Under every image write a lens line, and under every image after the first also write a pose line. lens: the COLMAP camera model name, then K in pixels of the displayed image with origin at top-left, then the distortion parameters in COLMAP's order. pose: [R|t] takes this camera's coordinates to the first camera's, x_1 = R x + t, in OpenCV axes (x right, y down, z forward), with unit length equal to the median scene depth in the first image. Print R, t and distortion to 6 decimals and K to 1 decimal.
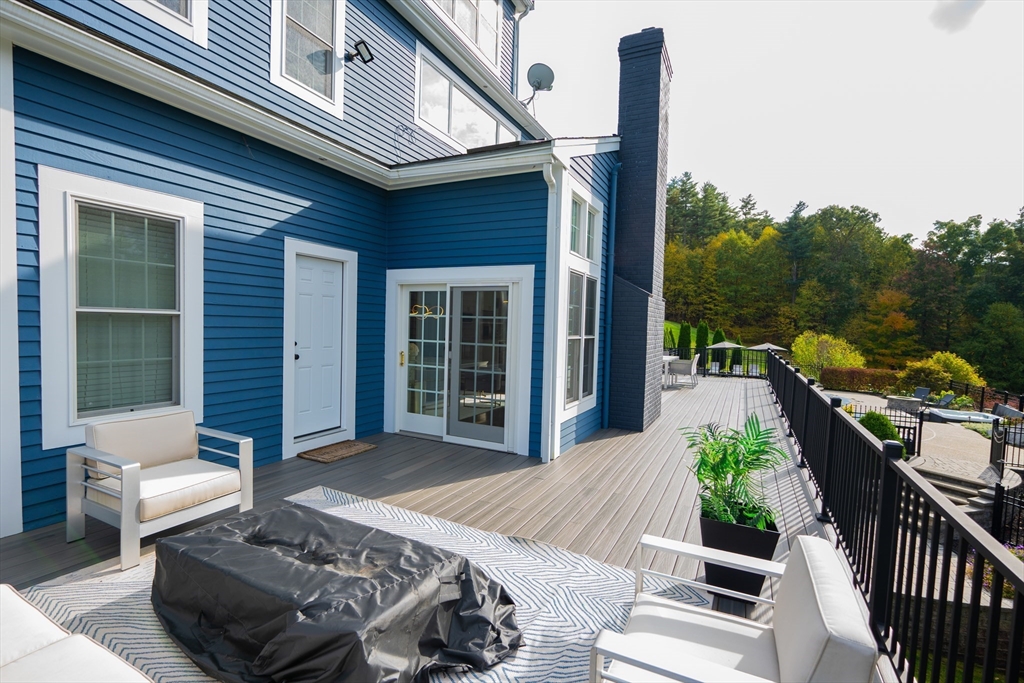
lens RADIAL K [[470.9, 0, 512.0], [0, 470.9, 341.5], [0, 0, 1]] dist [-0.016715, 0.000852]
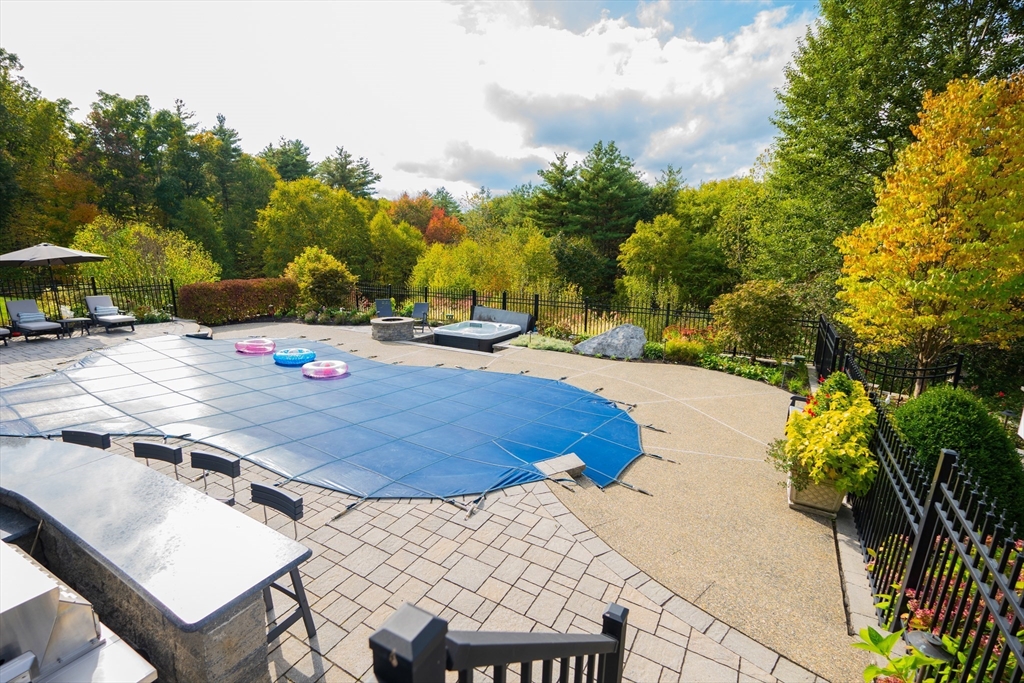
lens RADIAL K [[470.9, 0, 512.0], [0, 470.9, 341.5], [0, 0, 1]] dist [-0.016715, 0.000852]
pose [[0.056067, -0.231551, 0.971206, 0.066052], [0.027898, 0.972719, 0.230301, 0.002143], [-0.998037, 0.014182, 0.060997, 0.241262]]
